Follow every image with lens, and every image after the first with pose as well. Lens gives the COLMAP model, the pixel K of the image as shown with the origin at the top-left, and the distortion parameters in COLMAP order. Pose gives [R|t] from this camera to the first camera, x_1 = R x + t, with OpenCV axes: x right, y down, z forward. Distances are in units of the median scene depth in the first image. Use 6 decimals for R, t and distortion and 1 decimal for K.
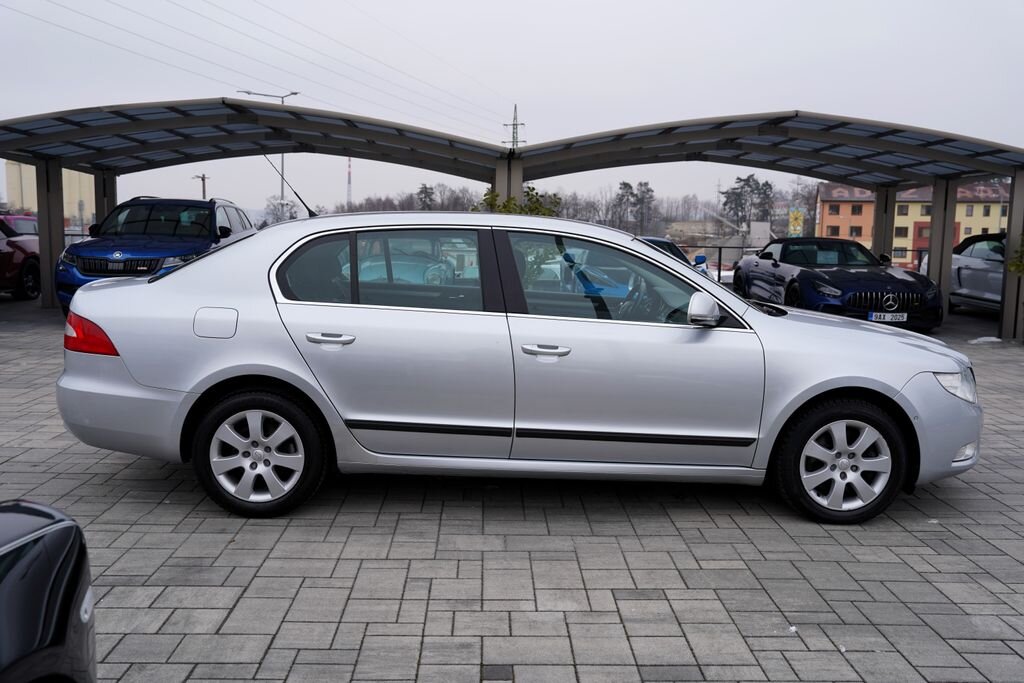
lens RADIAL K [[899.4, 0, 510.7], [0, 899.4, 341.1], [0, 0, 1]] dist [-0.045456, 0.098294]
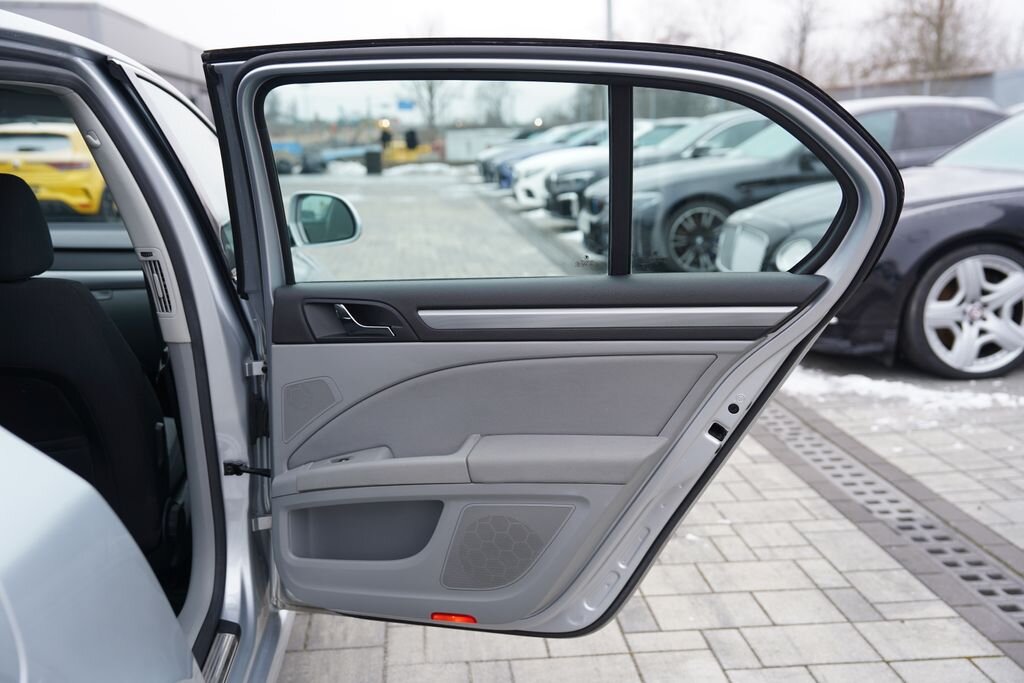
lens RADIAL K [[1013.3, 0, 509.1], [0, 1013.3, 349.1], [0, 0, 1]] dist [0.034439, 0.000000]
pose [[-0.071767, -0.224738, 0.971773, -0.479237], [0.136801, 0.962860, 0.232780, -0.094341], [-0.987995, 0.149645, -0.038357, 0.921551]]
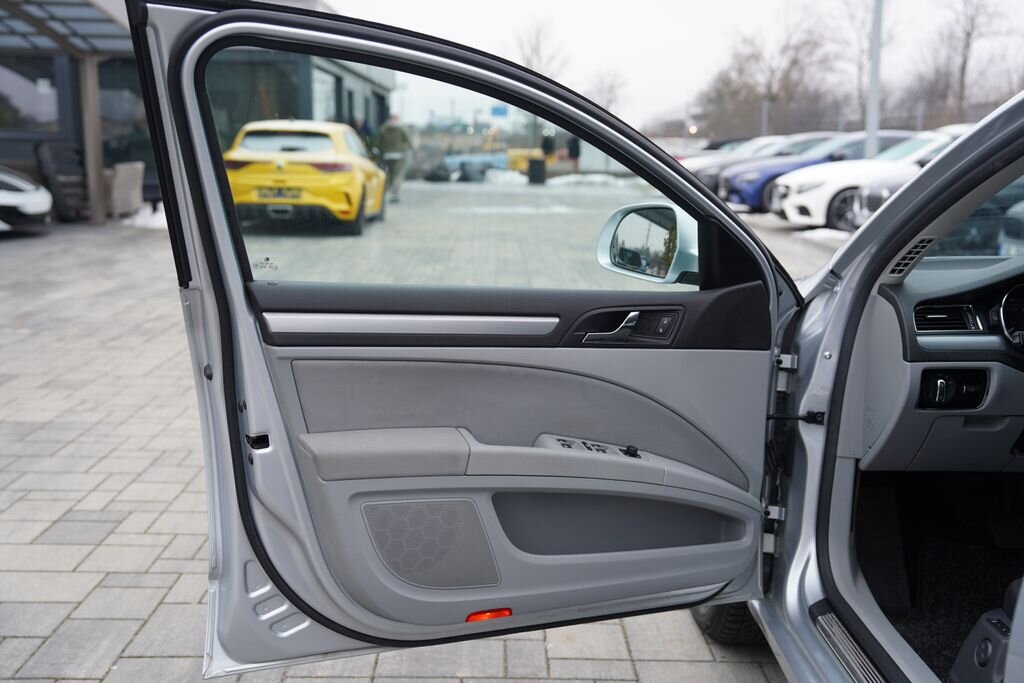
lens RADIAL K [[1077.0, 0, 512.7], [0, 1077.0, 332.8], [0, 0, 1]] dist [0.084483, 0.000000]
pose [[0.010257, -0.192100, 0.981322, -0.261536], [0.112963, 0.975314, 0.189743, -0.163878], [-0.993546, 0.108907, 0.031704, 1.547265]]
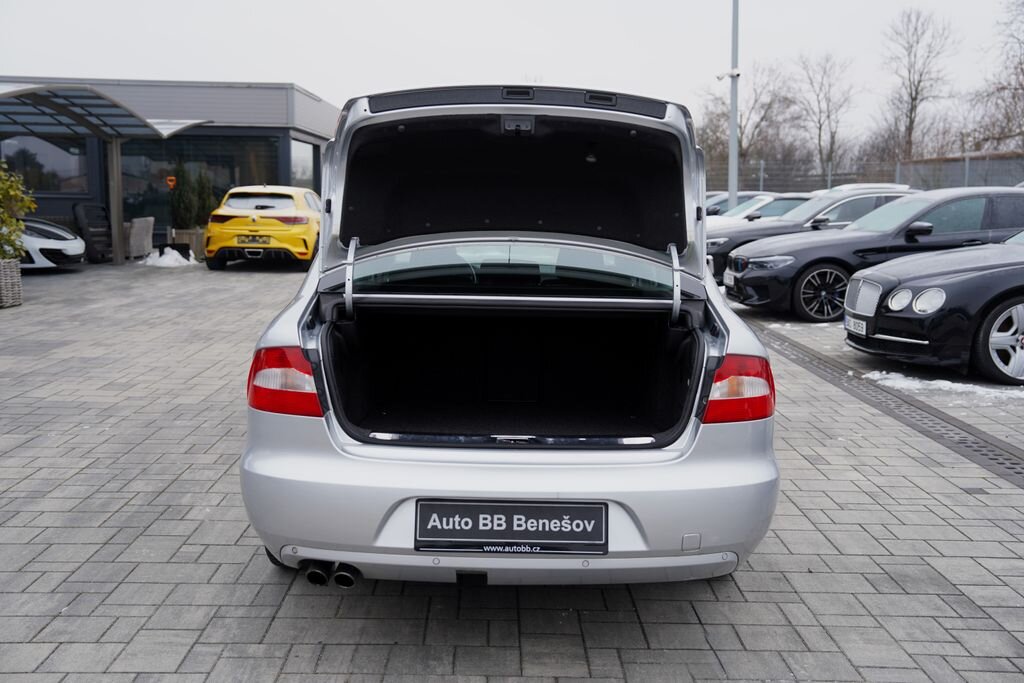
lens RADIAL K [[1045.8, 0, 512.0], [0, 1045.8, 341.3], [0, 0, 1]] dist [0.053243, 0.000000]
pose [[0.011903, -0.159409, 0.987141, -1.234639], [0.113366, 0.981061, 0.157060, -0.180000], [-0.993482, 0.110038, 0.029749, 1.183307]]
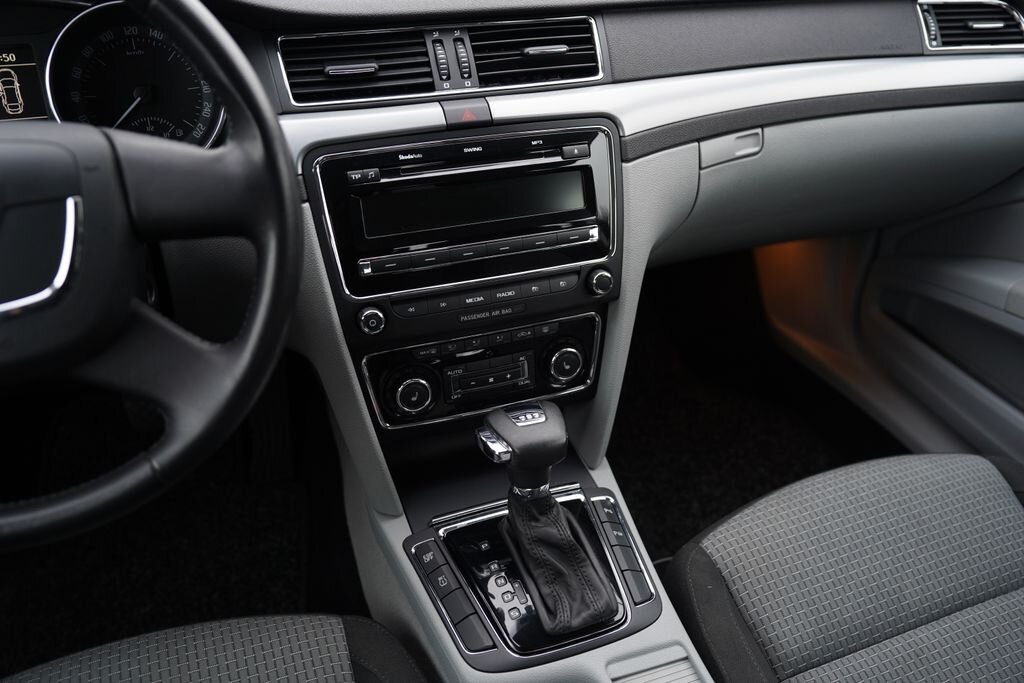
lens RADIAL K [[836.7, 0, 514.8], [0, 836.7, 335.9], [0, 0, 1]] dist [-0.061304, 0.075215]
pose [[-0.338756, -0.576044, 0.743920, 0.052978], [0.073373, 0.772088, 0.631266, -0.102529], [-0.938009, 0.268428, -0.219283, 1.266652]]
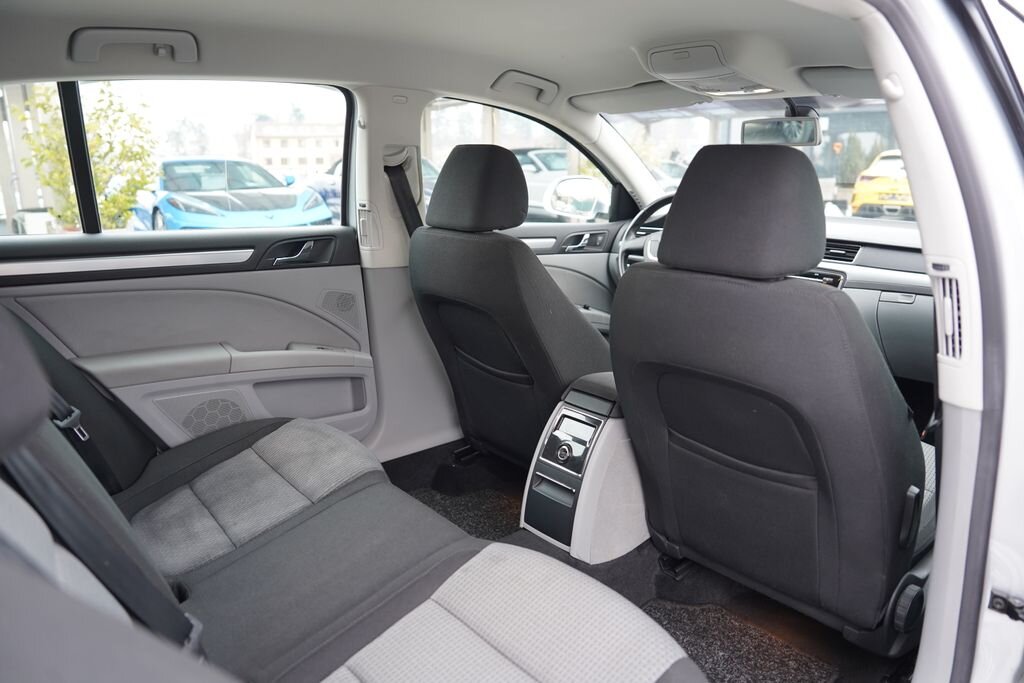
lens RADIAL K [[705.5, 0, 519.6], [0, 705.5, 333.0], [0, 0, 1]] dist [-0.106929, 0.079182]
pose [[0.766385, -0.173689, 0.618454, -0.240330], [0.098923, 0.983179, 0.153534, -0.075599], [-0.634719, -0.056487, 0.770676, 0.979918]]
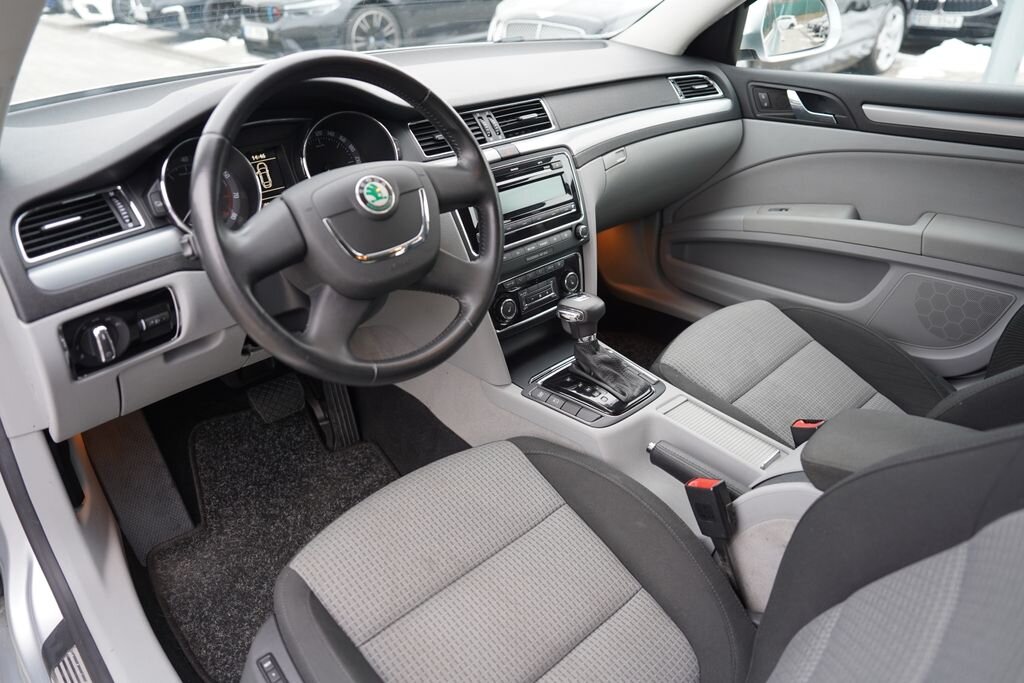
lens RADIAL K [[705.5, 0, 514.7], [0, 705.5, 334.5], [0, 0, 1]] dist [-0.106929, 0.079182]
pose [[-0.675915, -0.378032, 0.632638, 0.010625], [0.080808, 0.815228, 0.573475, -0.127446], [-0.732536, 0.438743, -0.520477, 1.394154]]
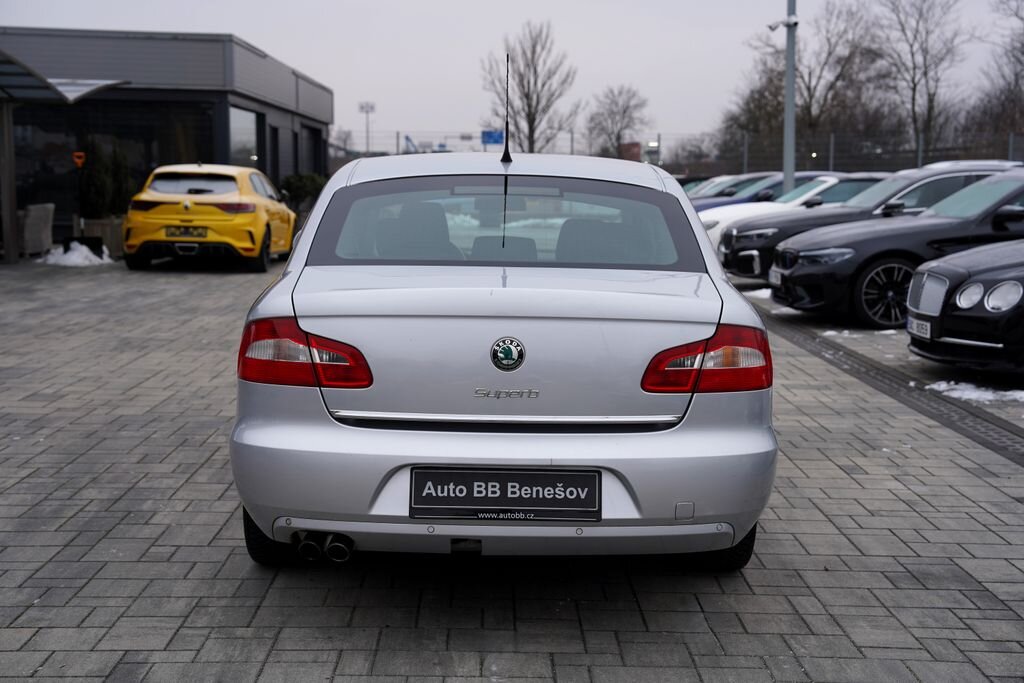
lens RADIAL K [[1371.0, 0, 519.0], [0, 1371.0, 355.5], [0, 0, 1]] dist [0.160189, 0.000000]
pose [[0.006051, -0.148206, 0.988938, -1.465639], [0.114623, 0.982540, 0.146546, -0.175118], [-0.993391, 0.112468, 0.022933, 1.177349]]
